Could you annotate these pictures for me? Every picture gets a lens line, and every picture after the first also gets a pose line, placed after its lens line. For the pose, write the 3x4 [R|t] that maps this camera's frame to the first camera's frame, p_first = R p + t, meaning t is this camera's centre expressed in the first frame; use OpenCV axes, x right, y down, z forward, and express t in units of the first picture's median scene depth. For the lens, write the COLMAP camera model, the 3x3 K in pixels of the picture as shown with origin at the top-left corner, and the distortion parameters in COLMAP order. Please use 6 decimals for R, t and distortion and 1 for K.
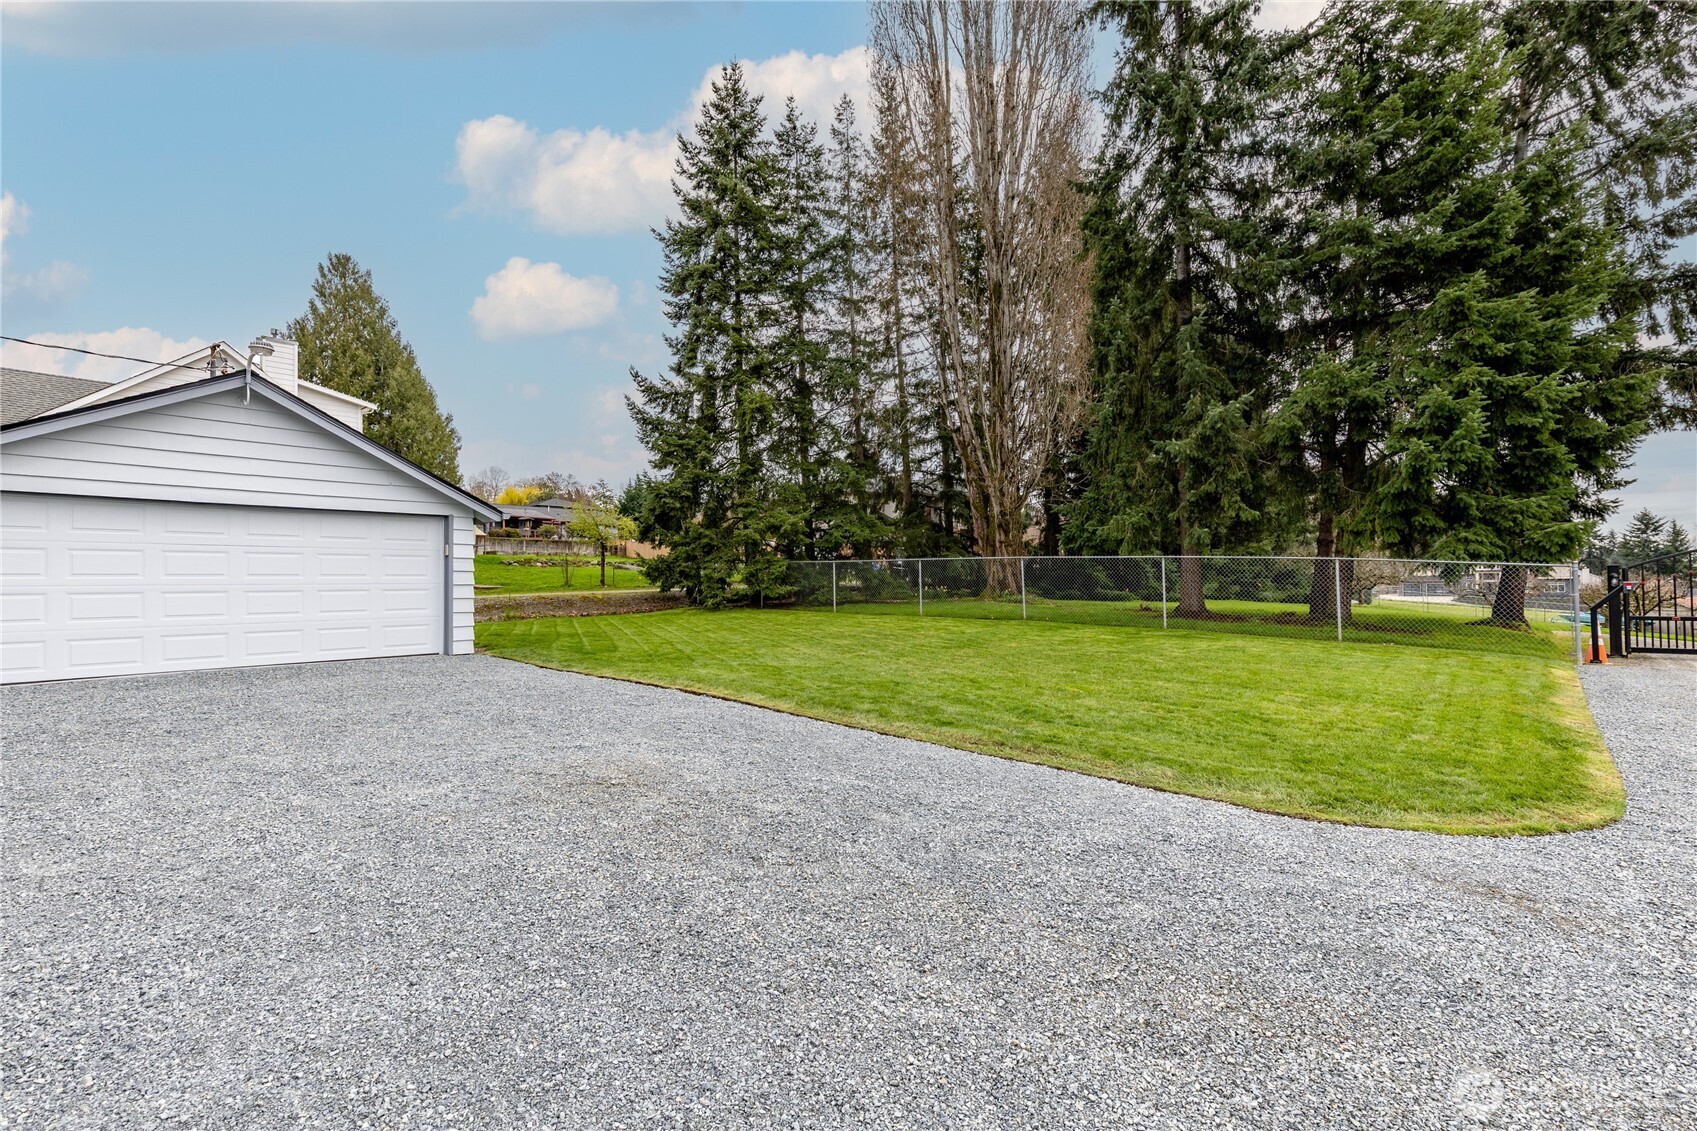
lens RADIAL K [[763.9, 0, 849.1], [0, 763.9, 567.1], [0, 0, 1]] dist [0.000390, -0.000006]
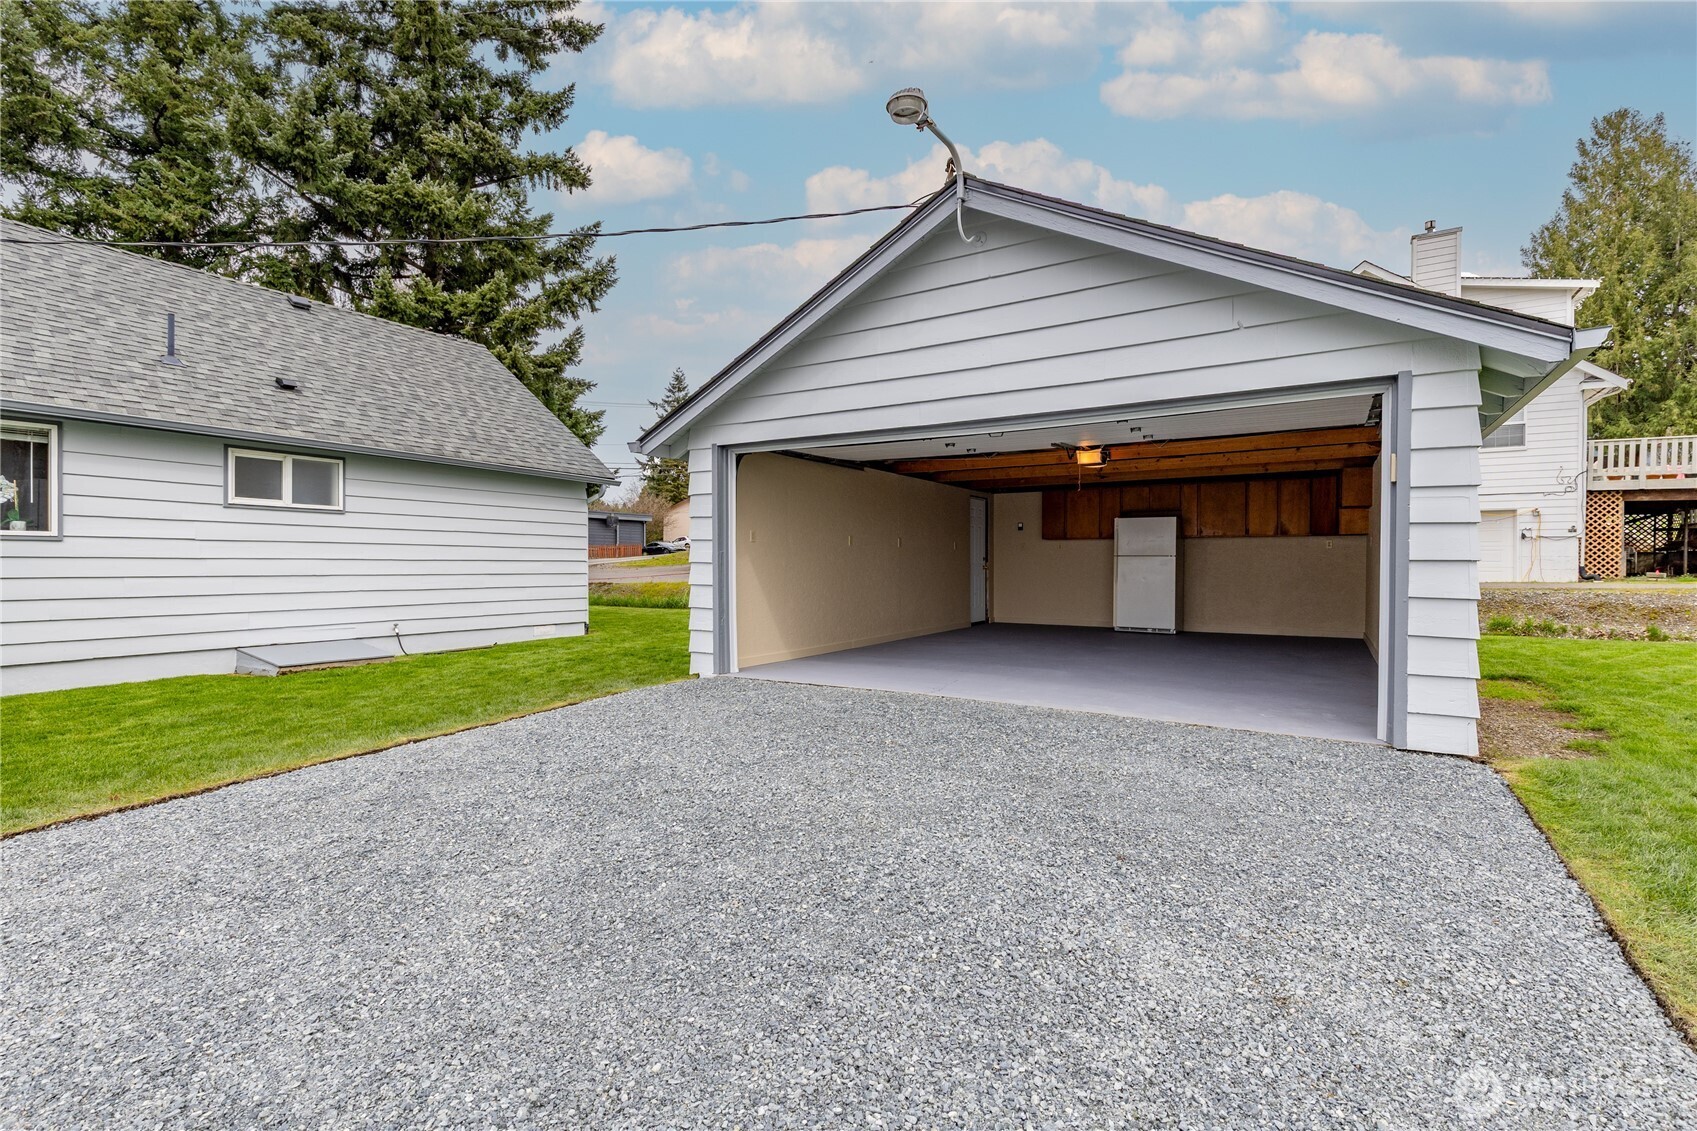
lens RADIAL K [[763.9, 0, 848.4], [0, 763.9, 560.7], [0, 0, 1]] dist [0.000390, -0.000006]
pose [[0.152092, 0.010789, -0.988307, -0.043420], [0.013652, 0.999822, 0.013016, 0.003766], [0.988272, -0.015472, 0.151917, 0.153781]]
